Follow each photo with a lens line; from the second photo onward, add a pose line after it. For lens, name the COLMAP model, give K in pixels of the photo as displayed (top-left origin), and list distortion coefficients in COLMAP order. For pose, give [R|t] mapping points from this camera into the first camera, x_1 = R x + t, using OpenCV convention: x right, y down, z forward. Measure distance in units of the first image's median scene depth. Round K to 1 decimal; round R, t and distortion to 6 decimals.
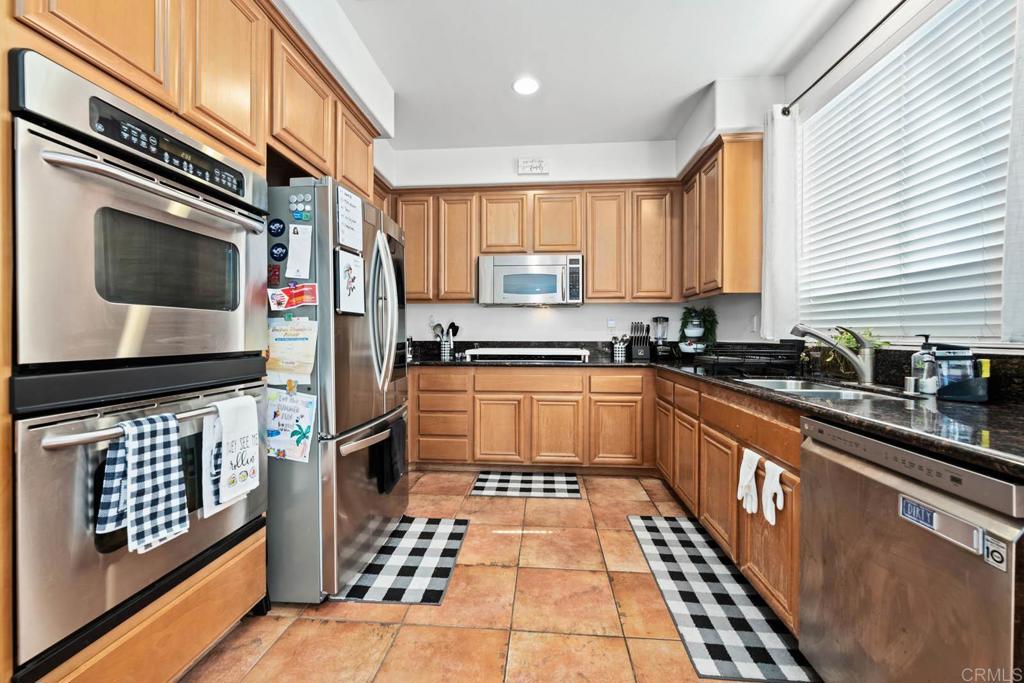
lens RADIAL K [[406.3, 0, 512.7], [0, 406.3, 332.6], [0, 0, 1]] dist [-0.001042, -0.000126]
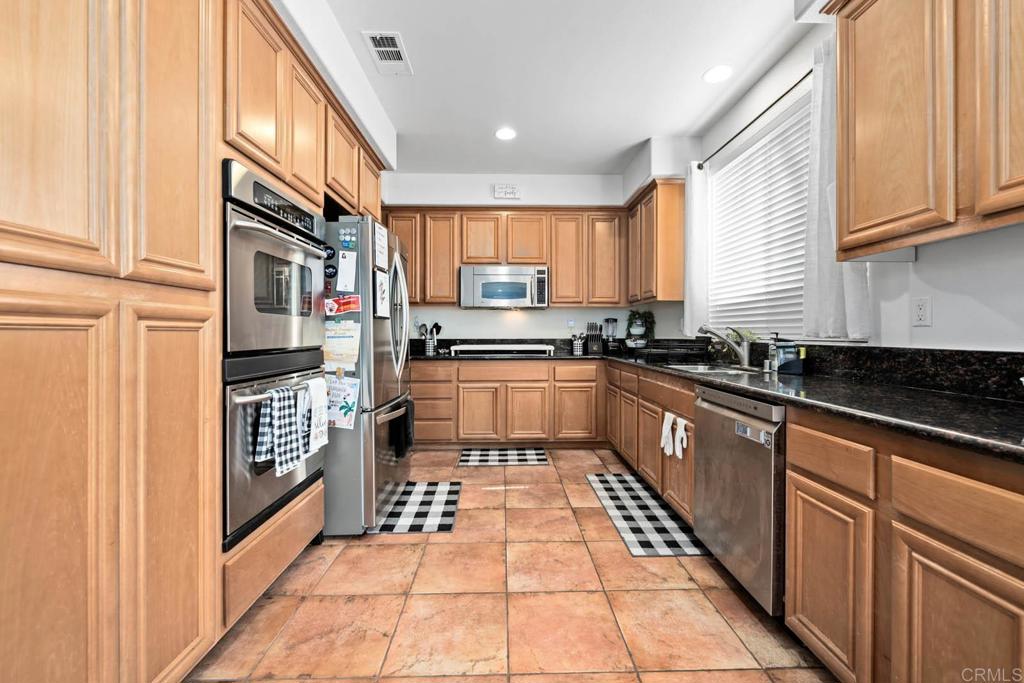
lens RADIAL K [[406.3, 0, 512.7], [0, 406.3, 332.6], [0, 0, 1]] dist [-0.001042, -0.000126]
pose [[0.994369, -0.002186, 0.105946, -0.093021], [0.001800, 0.999991, 0.003734, -0.001485], [-0.105953, -0.003522, 0.994365, -0.289486]]
